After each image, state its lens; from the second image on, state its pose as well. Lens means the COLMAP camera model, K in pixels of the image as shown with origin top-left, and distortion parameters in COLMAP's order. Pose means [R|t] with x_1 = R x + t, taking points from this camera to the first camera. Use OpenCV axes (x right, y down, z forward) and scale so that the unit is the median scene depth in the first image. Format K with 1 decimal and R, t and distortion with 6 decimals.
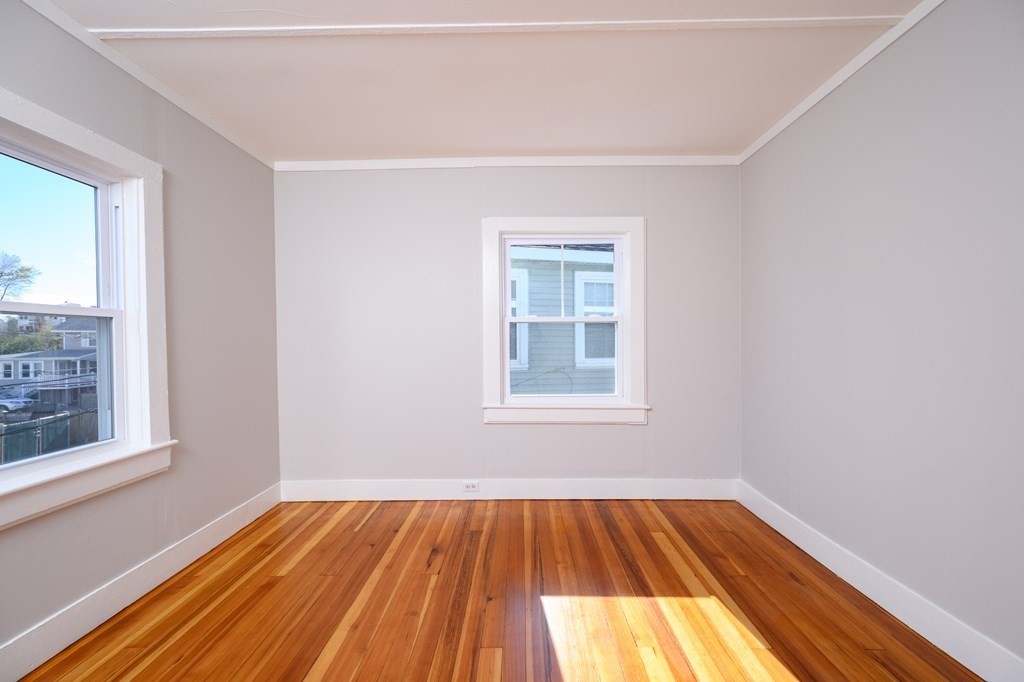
lens RADIAL K [[411.9, 0, 518.2], [0, 411.9, 341.0], [0, 0, 1]] dist [0.000320, -0.000009]
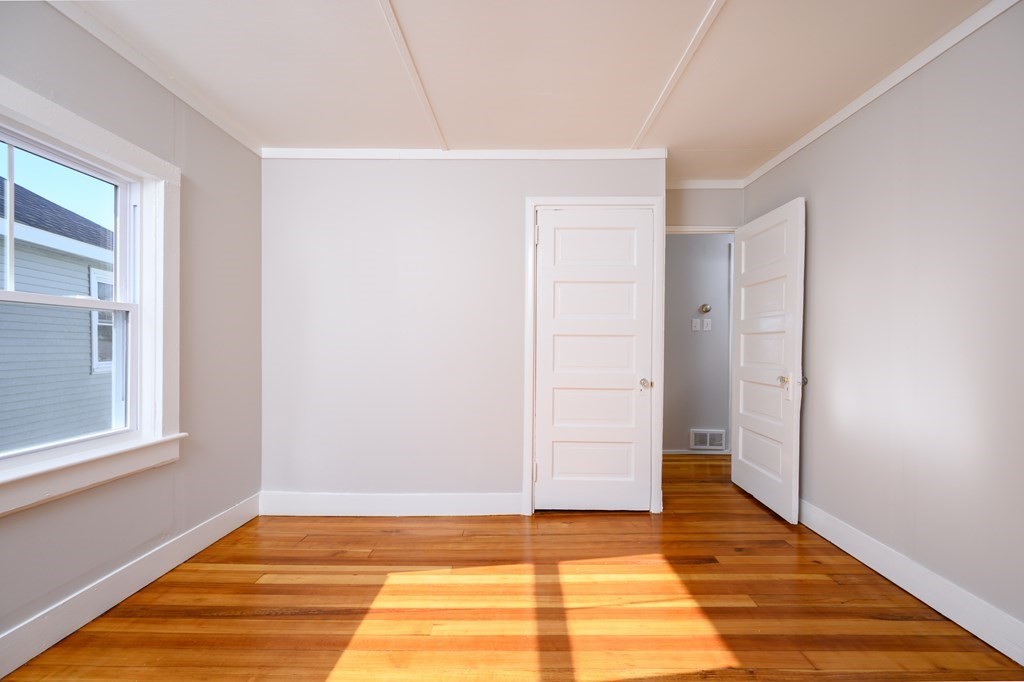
lens RADIAL K [[411.9, 0, 518.2], [0, 411.9, 341.0], [0, 0, 1]] dist [0.000320, -0.000009]
pose [[-0.010054, 0.012386, 0.999873, -0.607177], [-0.002141, 0.999921, -0.012408, 0.002955], [-0.999947, -0.002266, -0.010027, 0.614798]]
